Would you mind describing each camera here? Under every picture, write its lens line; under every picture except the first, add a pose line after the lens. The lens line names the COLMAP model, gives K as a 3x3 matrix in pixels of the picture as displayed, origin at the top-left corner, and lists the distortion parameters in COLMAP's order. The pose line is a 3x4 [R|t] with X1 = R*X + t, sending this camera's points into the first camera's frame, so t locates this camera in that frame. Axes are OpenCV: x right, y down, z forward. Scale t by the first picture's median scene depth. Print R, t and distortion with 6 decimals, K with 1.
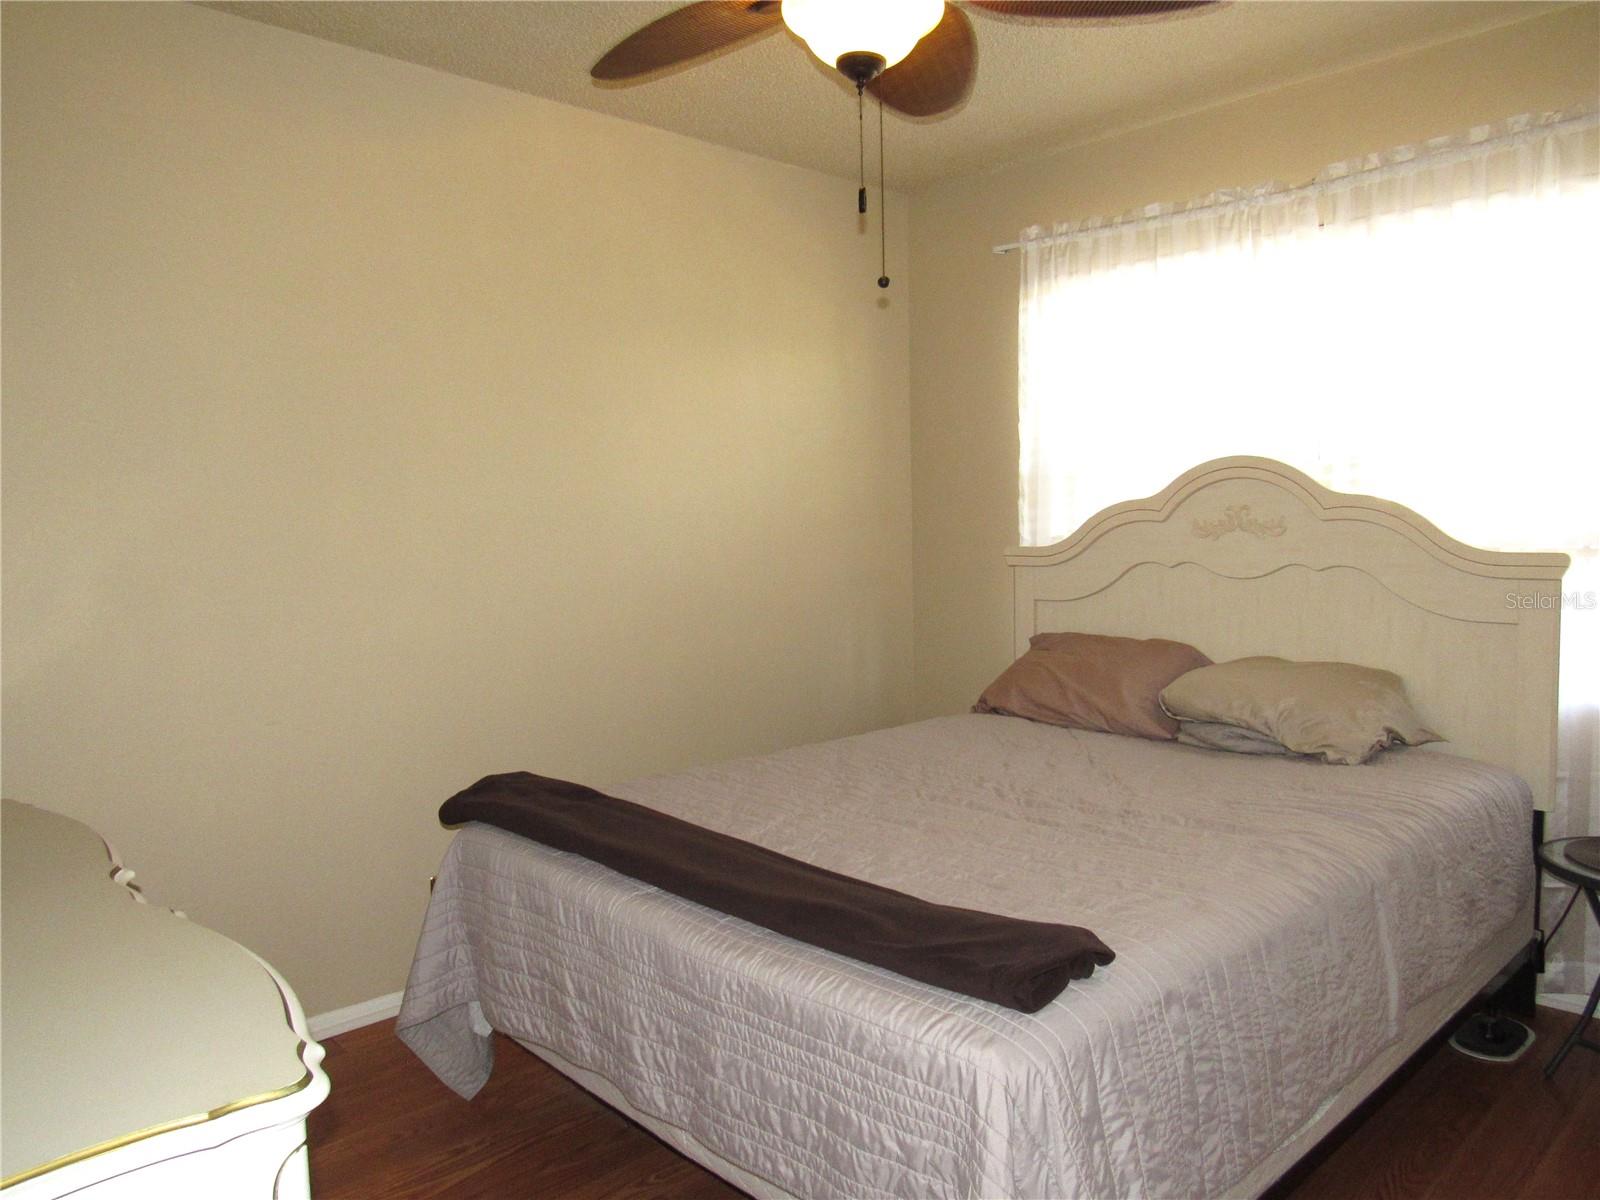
lens RADIAL K [[1166.8, 0, 800.0], [0, 1166.8, 600.0], [0, 0, 1]] dist [-0.036526, 0.011590]
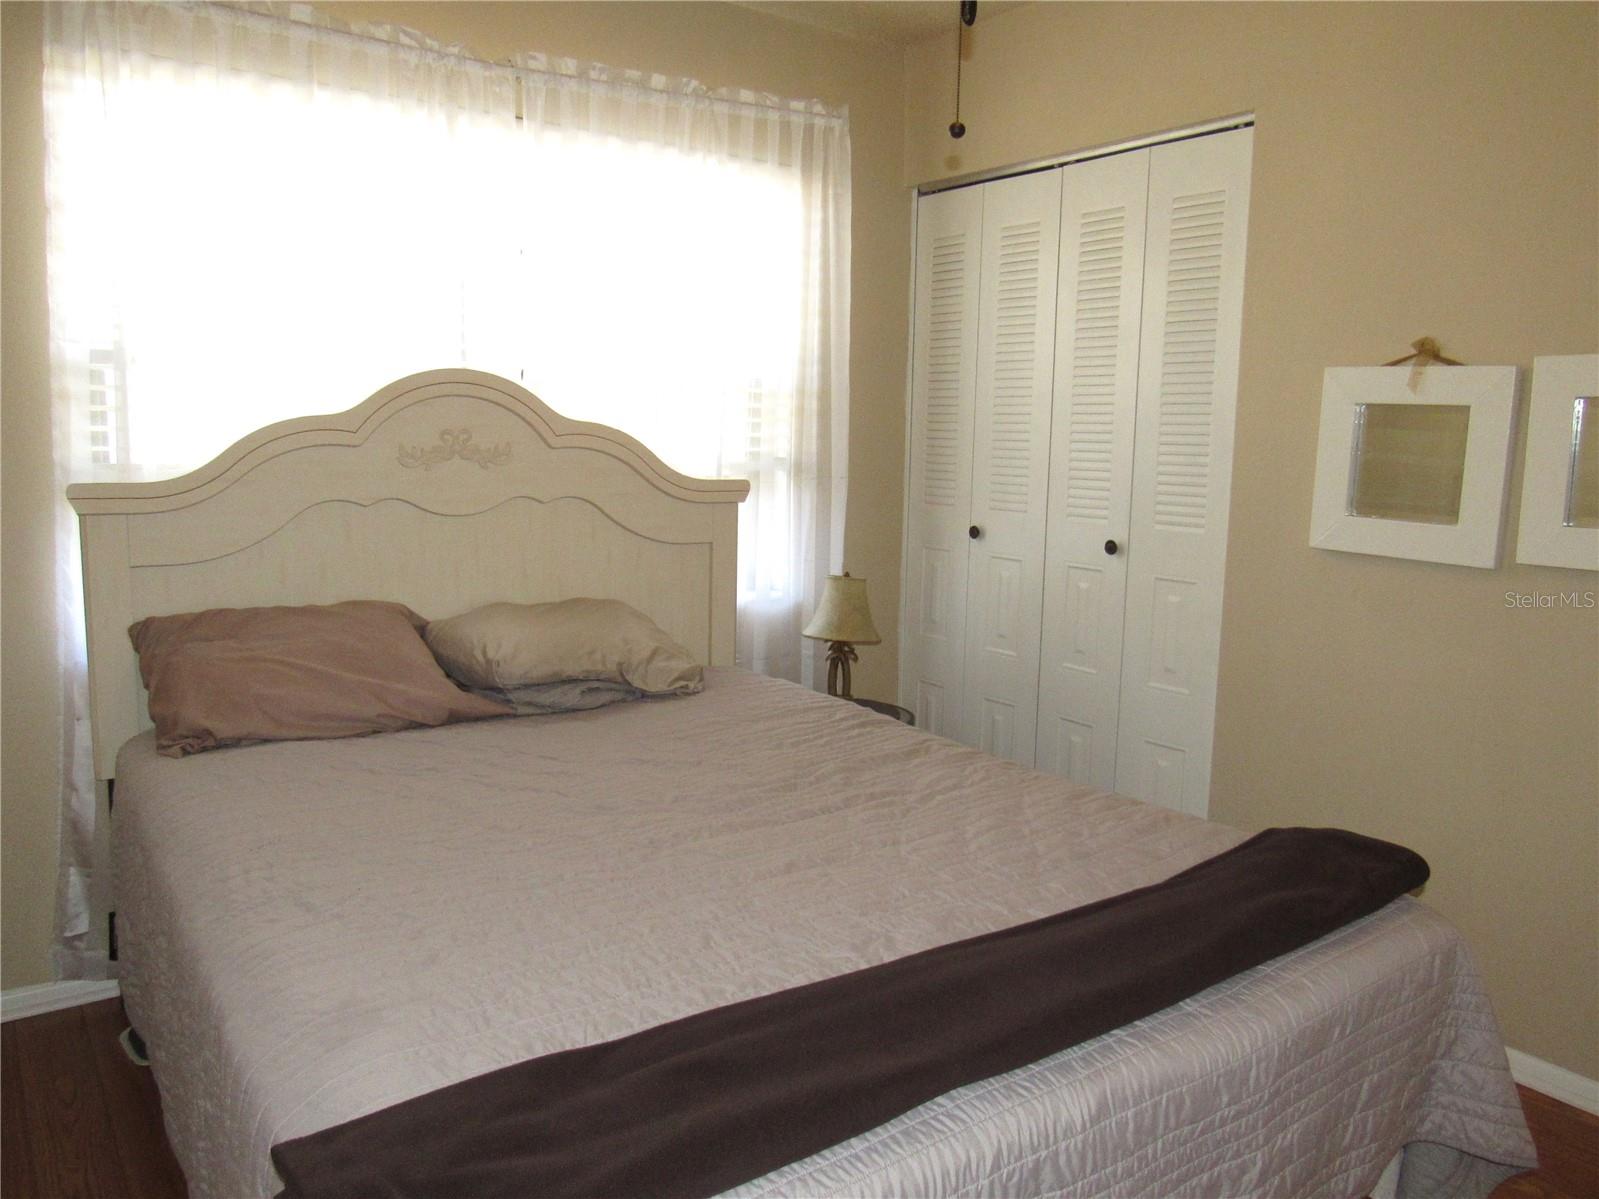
lens RADIAL K [[1156.0, 0, 797.1], [0, 1156.0, 601.0], [0, 0, 1]] dist [-0.032818, 0.002518]
pose [[0.143579, -0.119065, 0.982450, -0.424076], [0.046272, 0.992458, 0.113516, -0.040999], [-0.988557, 0.029161, 0.148005, 0.643137]]
